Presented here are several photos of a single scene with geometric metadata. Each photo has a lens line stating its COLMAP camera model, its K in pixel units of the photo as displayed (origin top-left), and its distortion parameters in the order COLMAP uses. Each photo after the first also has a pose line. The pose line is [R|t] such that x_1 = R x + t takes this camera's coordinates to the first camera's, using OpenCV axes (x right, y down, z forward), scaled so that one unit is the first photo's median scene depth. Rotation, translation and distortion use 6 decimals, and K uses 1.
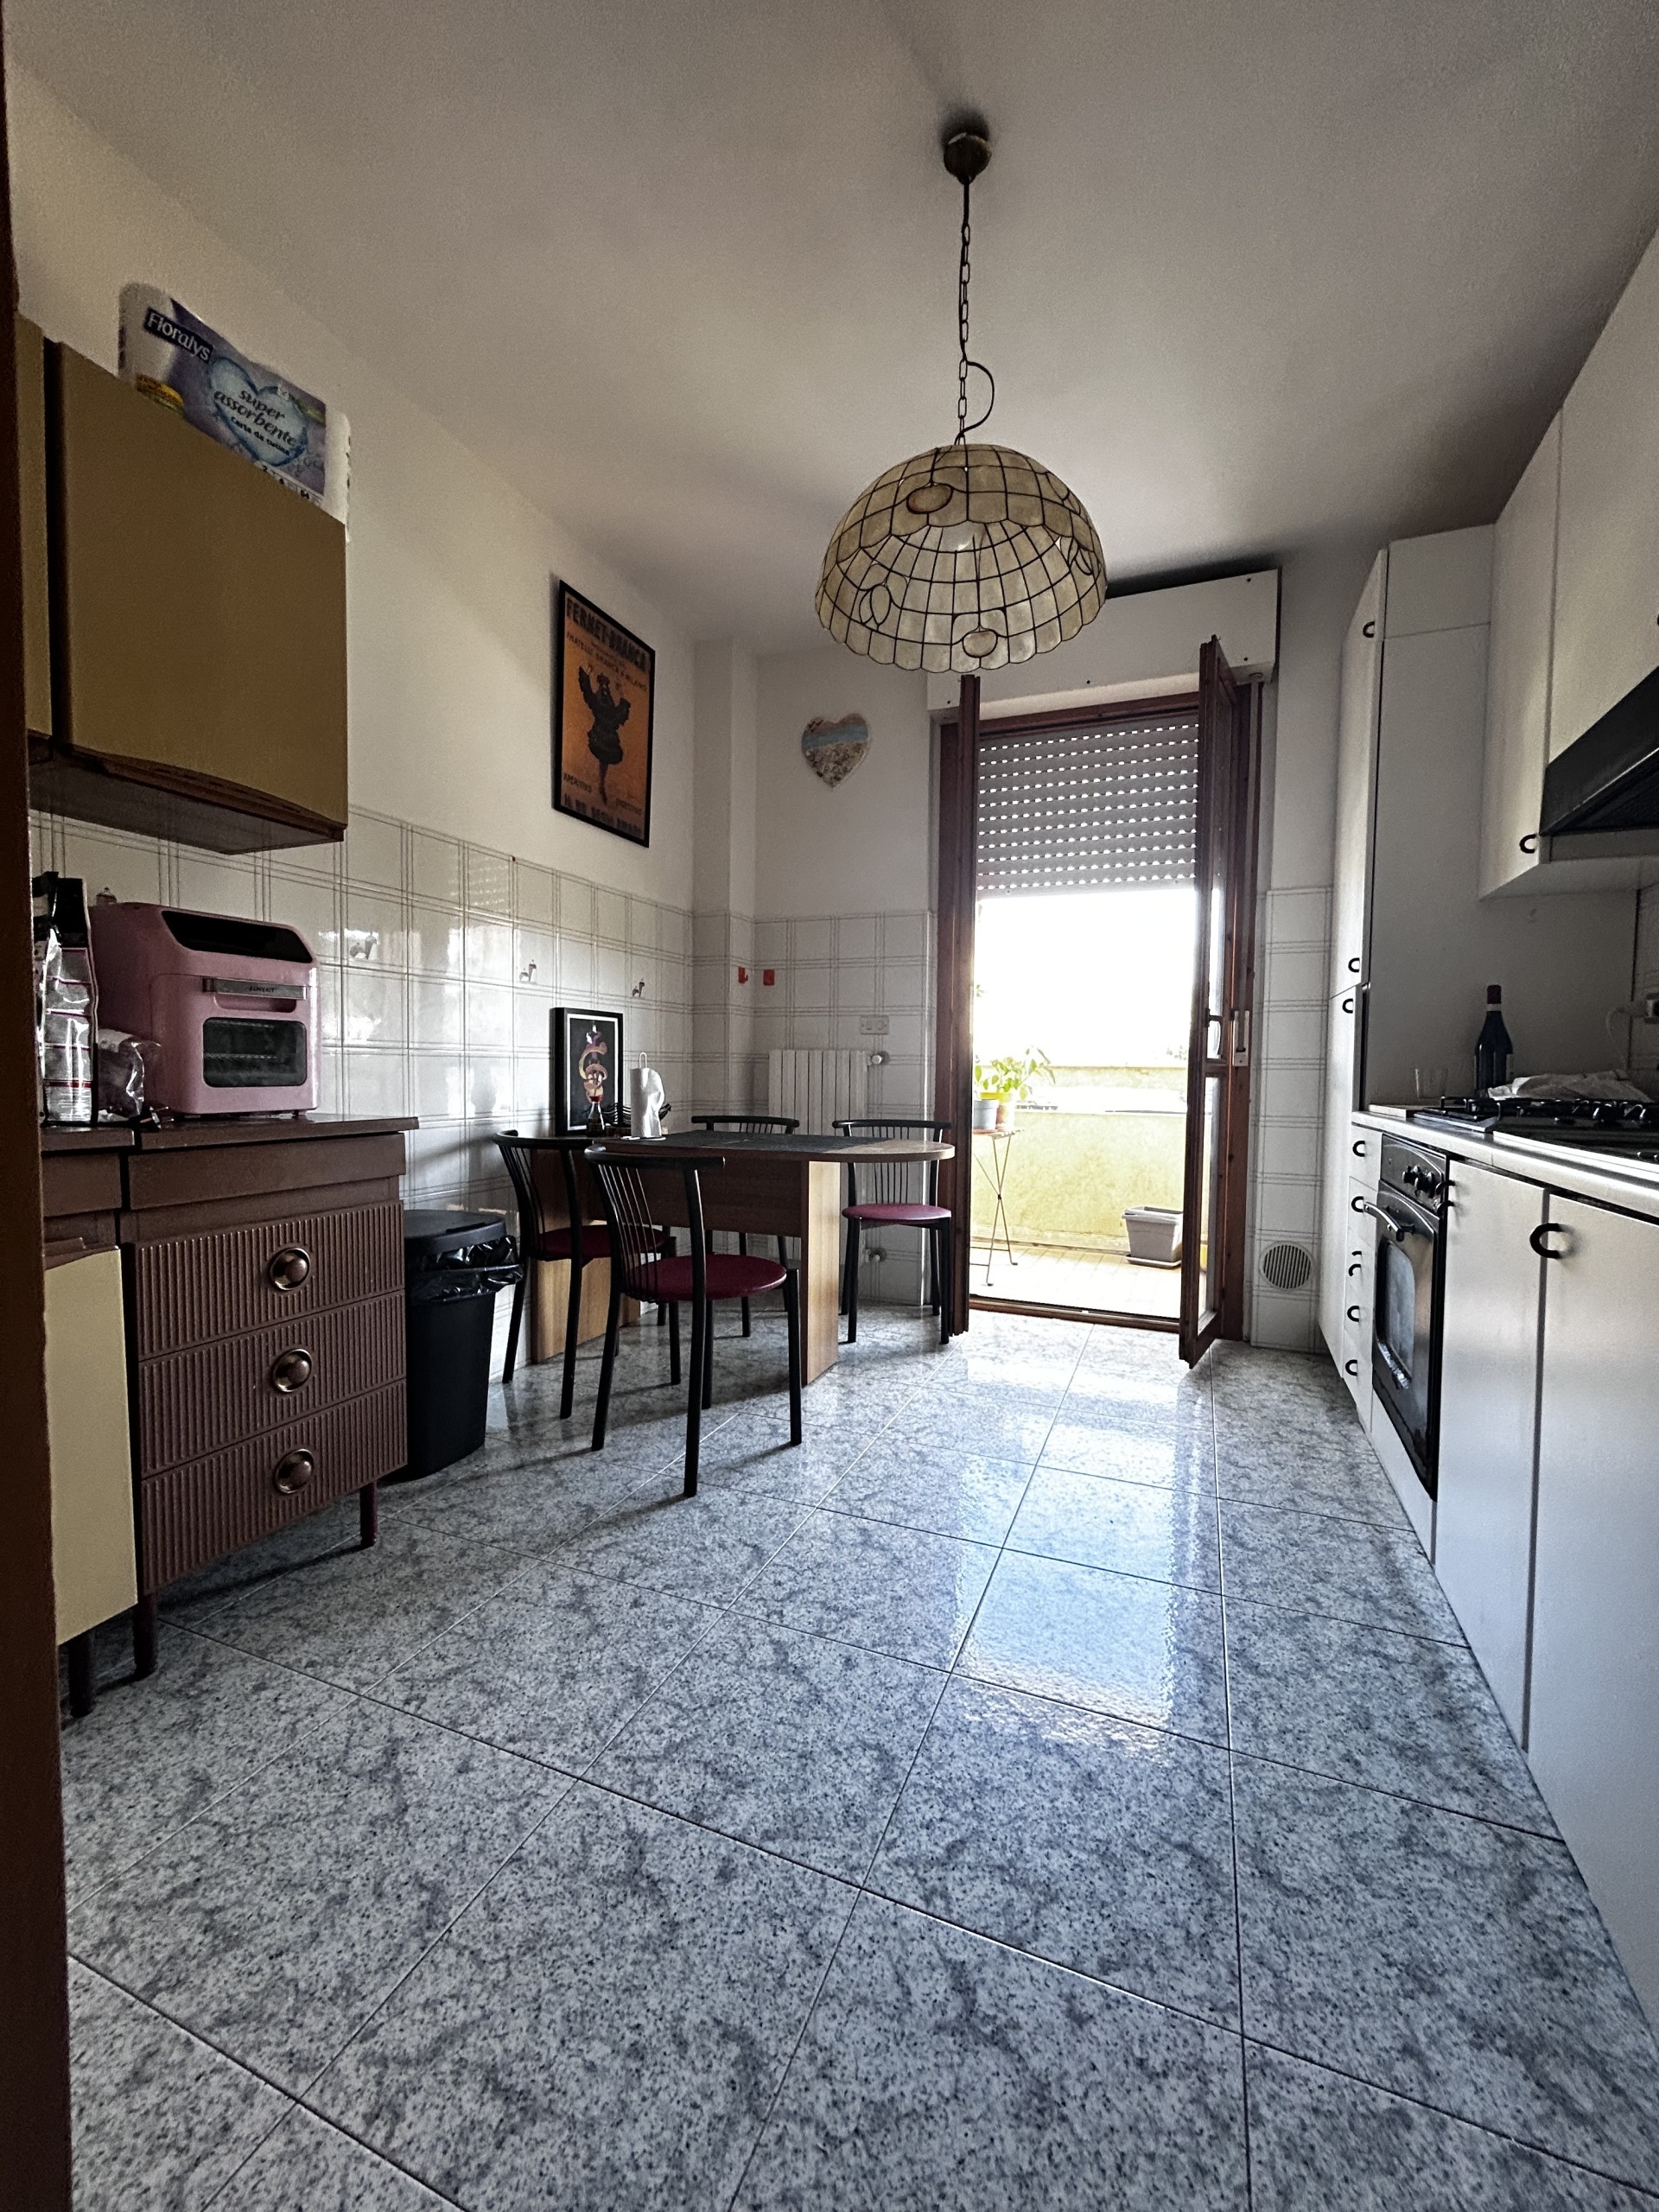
lens RADIAL K [[890.9, 0, 830.5], [0, 890.9, 1103.4], [0, 0, 1]] dist [-0.001702, 0.000523]
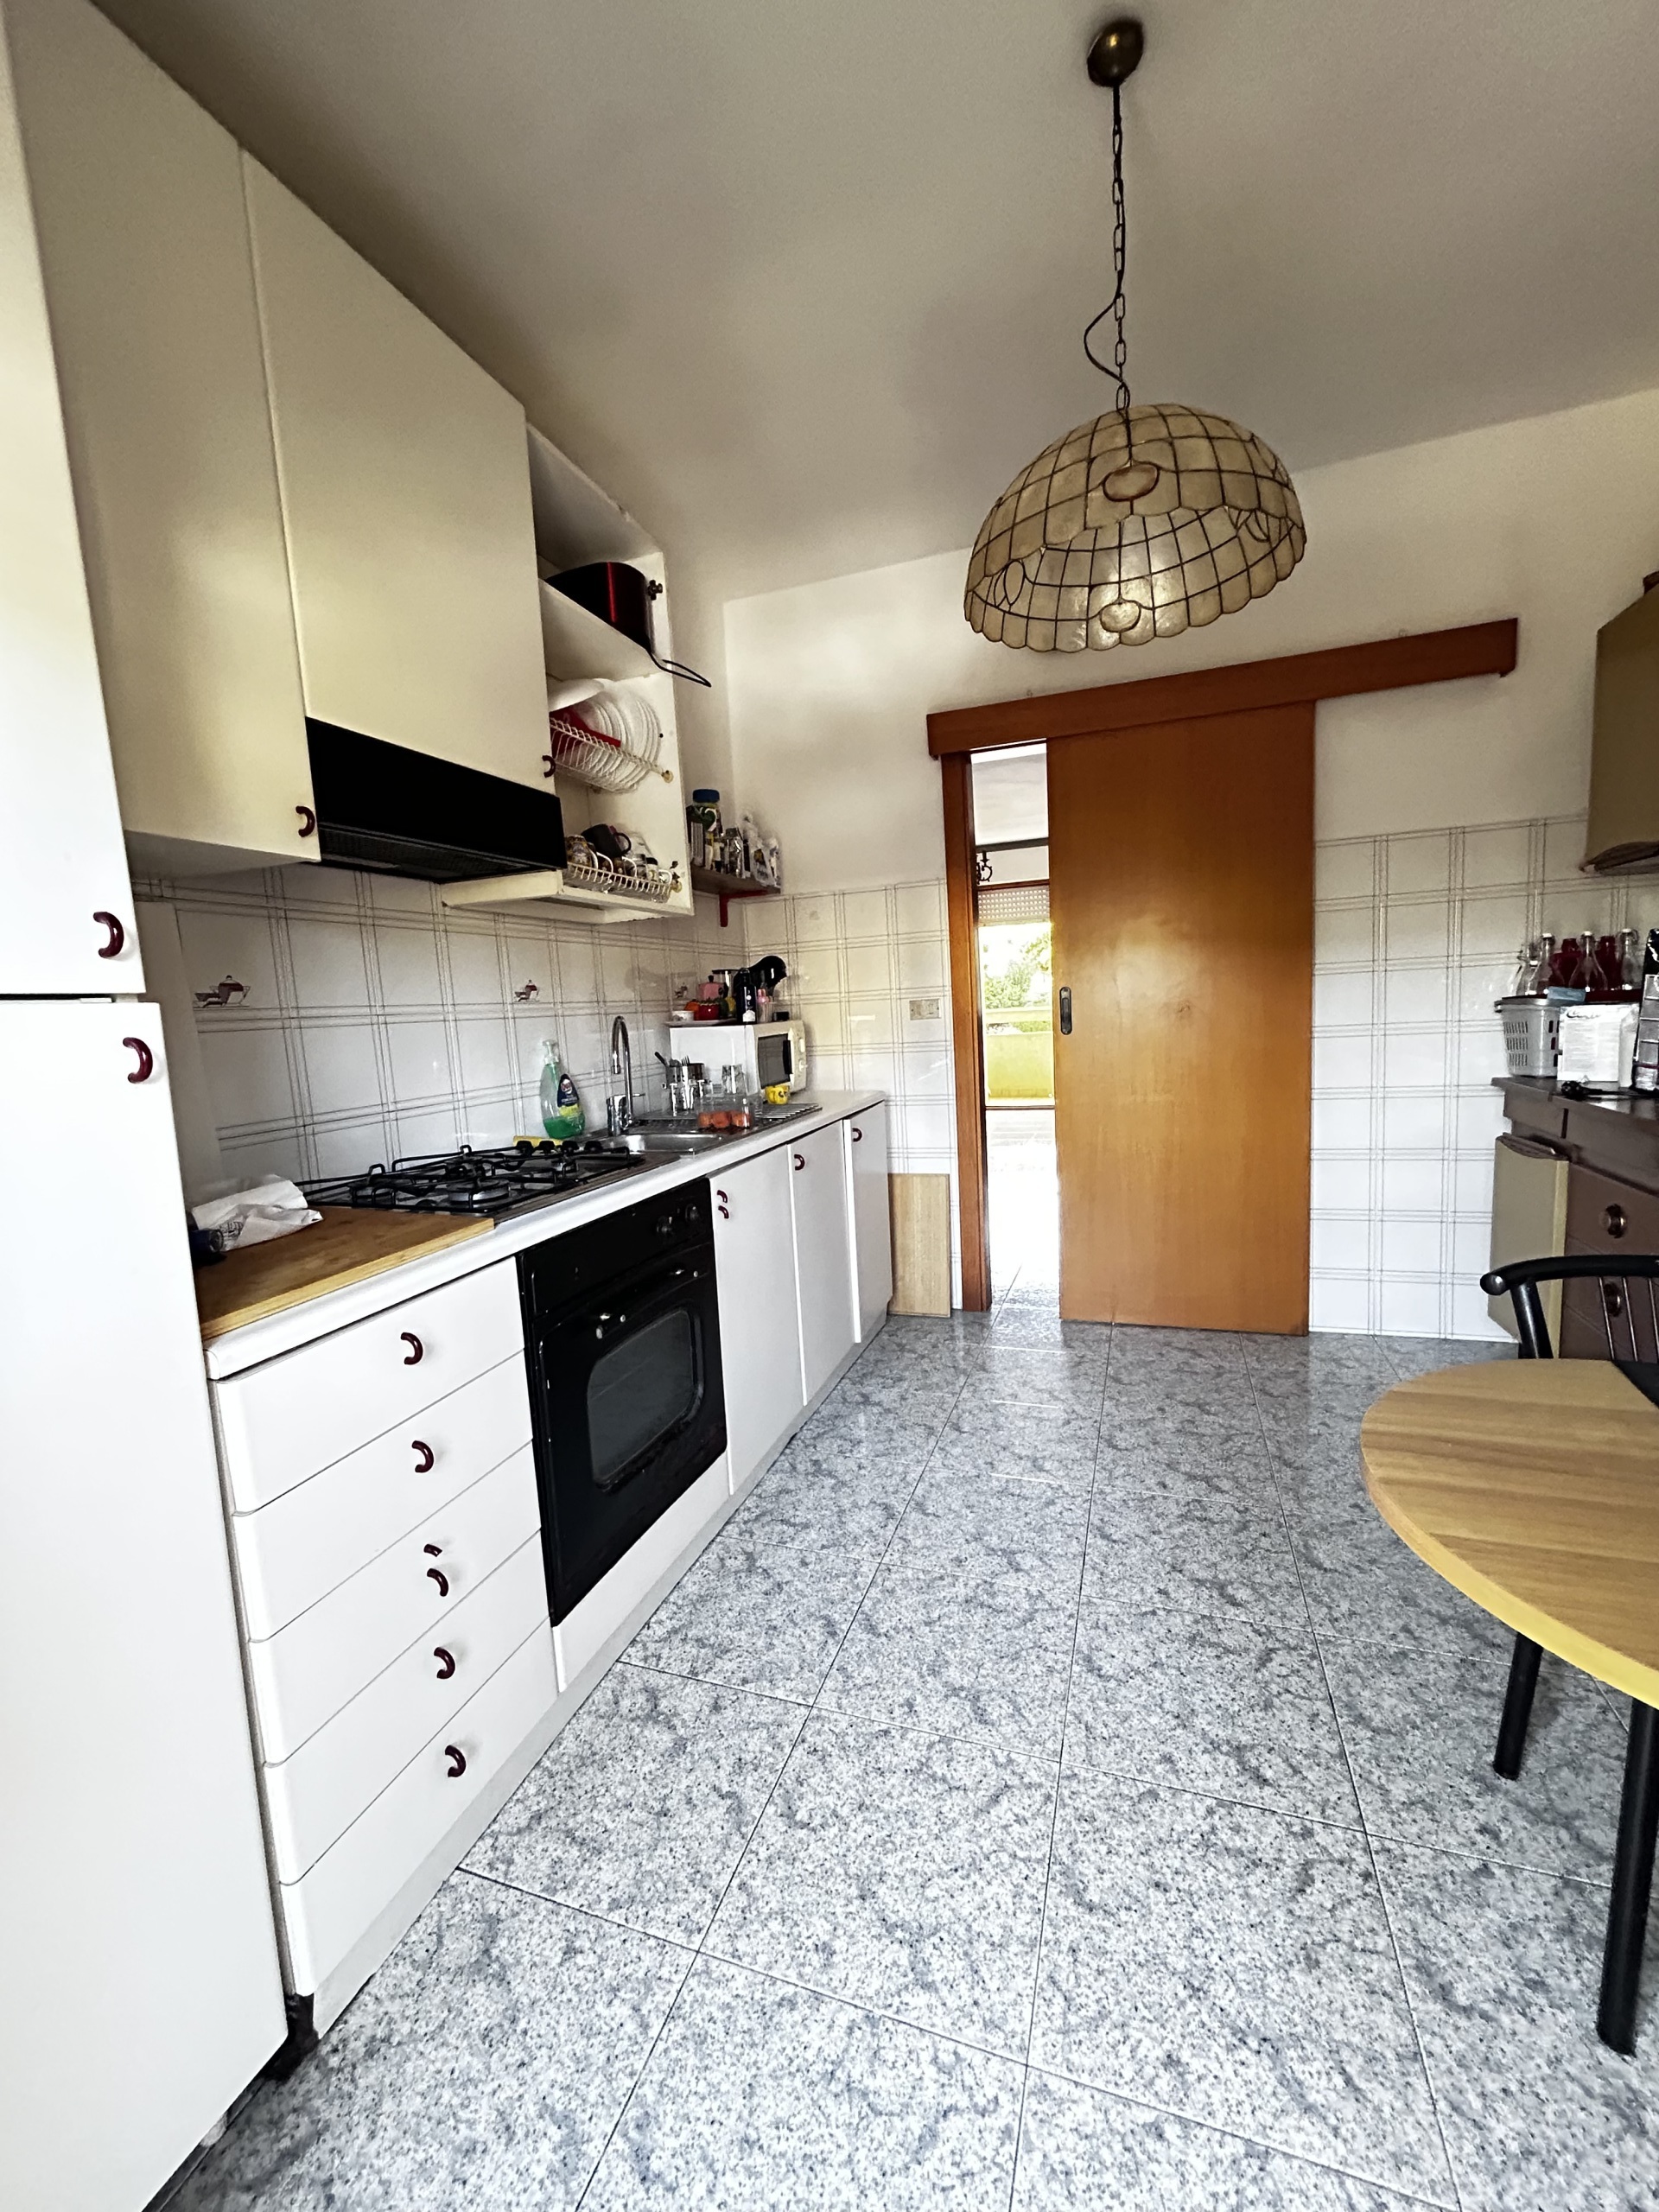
lens RADIAL K [[890.9, 0, 834.5], [0, 890.9, 1102.6], [0, 0, 1]] dist [-0.001702, 0.000523]
pose [[-0.997676, 0.049945, -0.046345, 0.694534], [0.042716, 0.988414, 0.145650, -0.265324], [0.053082, 0.143332, -0.988250, 2.717713]]
